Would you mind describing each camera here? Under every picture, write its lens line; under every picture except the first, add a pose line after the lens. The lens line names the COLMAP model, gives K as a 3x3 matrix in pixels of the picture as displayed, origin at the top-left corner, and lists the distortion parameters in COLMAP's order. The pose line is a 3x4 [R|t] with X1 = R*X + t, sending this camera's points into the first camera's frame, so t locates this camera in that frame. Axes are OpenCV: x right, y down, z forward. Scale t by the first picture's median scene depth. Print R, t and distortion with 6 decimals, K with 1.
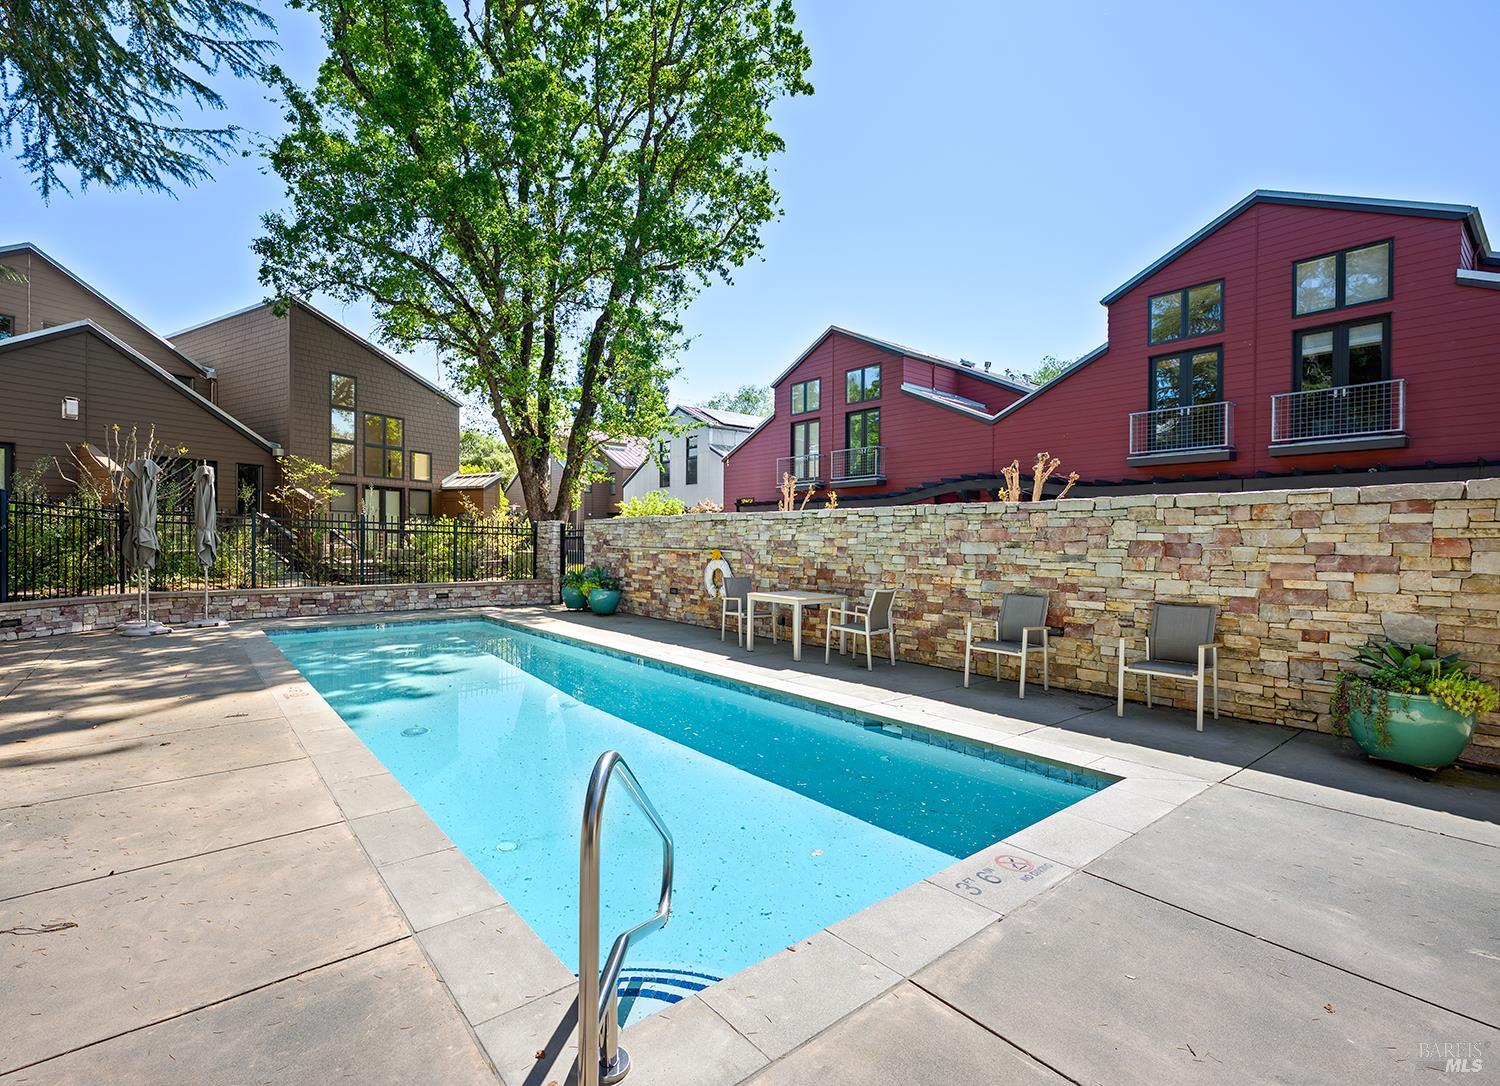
lens RADIAL K [[690.8, 0, 748.8], [0, 690.8, 551.7], [0, 0, 1]] dist [0.000110, -0.001465]
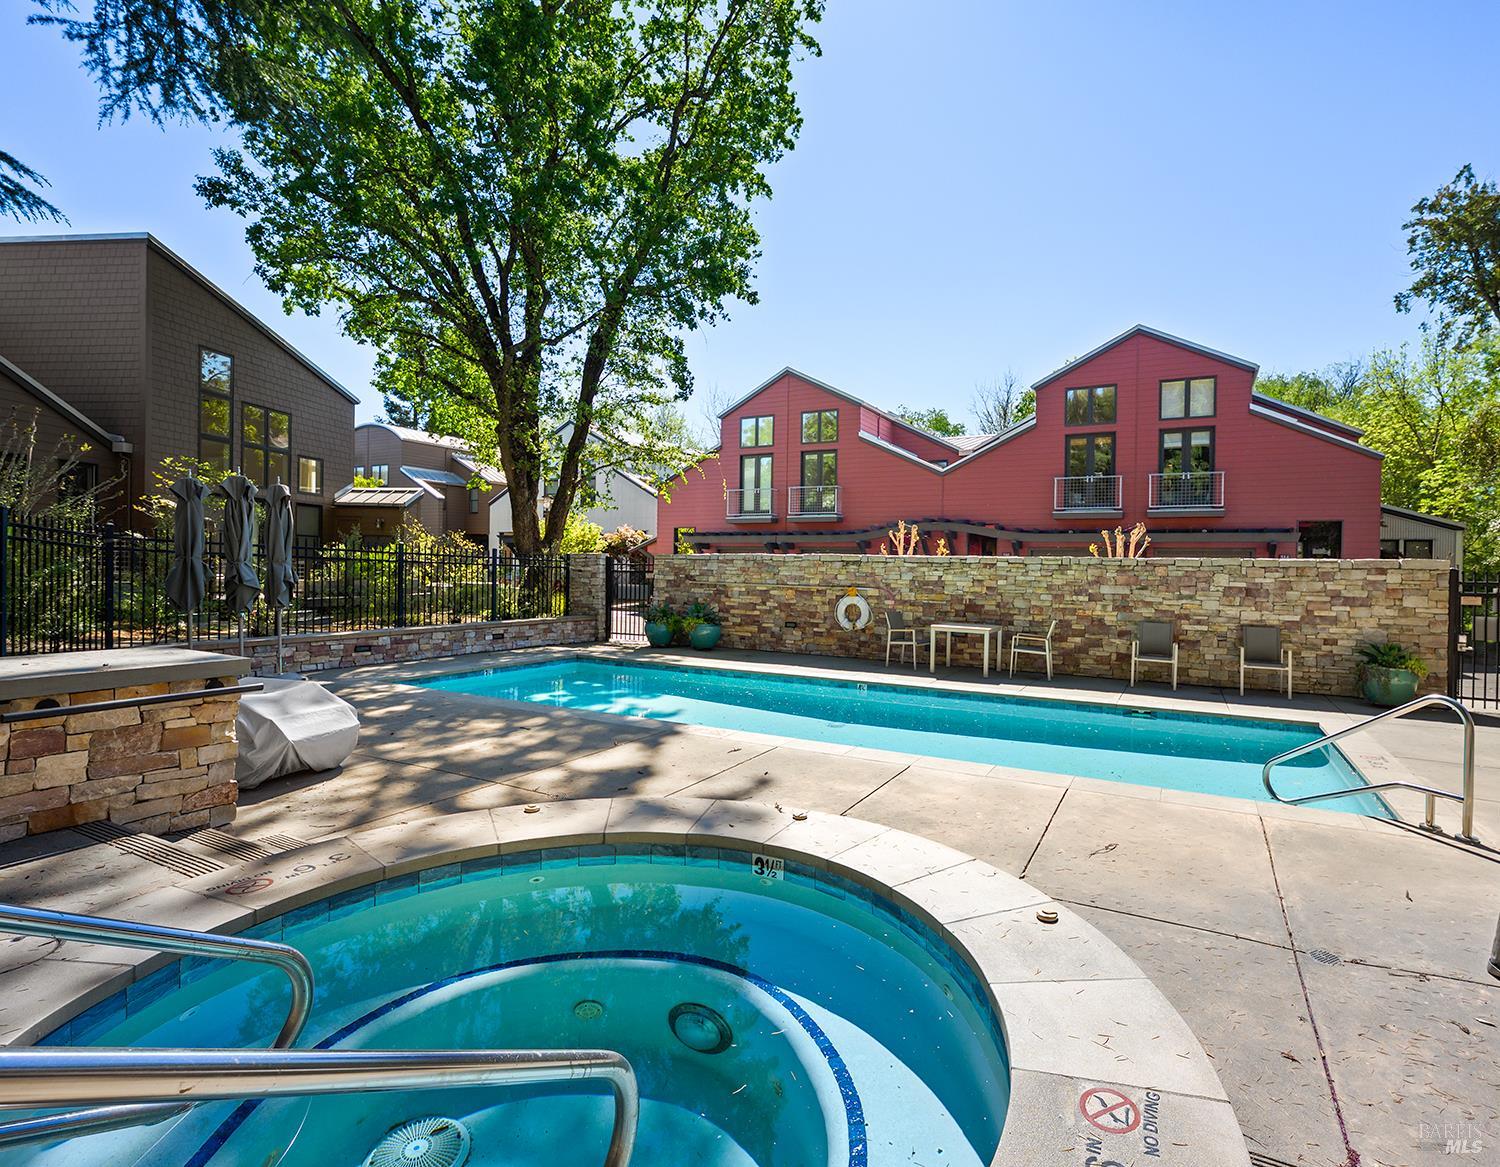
lens RADIAL K [[793.8, 0, 750.6], [0, 793.8, 573.3], [0, 0, 1]] dist [-0.001654, 0.001015]
pose [[0.891607, 0.003202, 0.452799, -0.880634], [-0.005402, 0.999979, 0.003566, -0.033178], [-0.452778, -0.005625, 0.891606, -0.091969]]
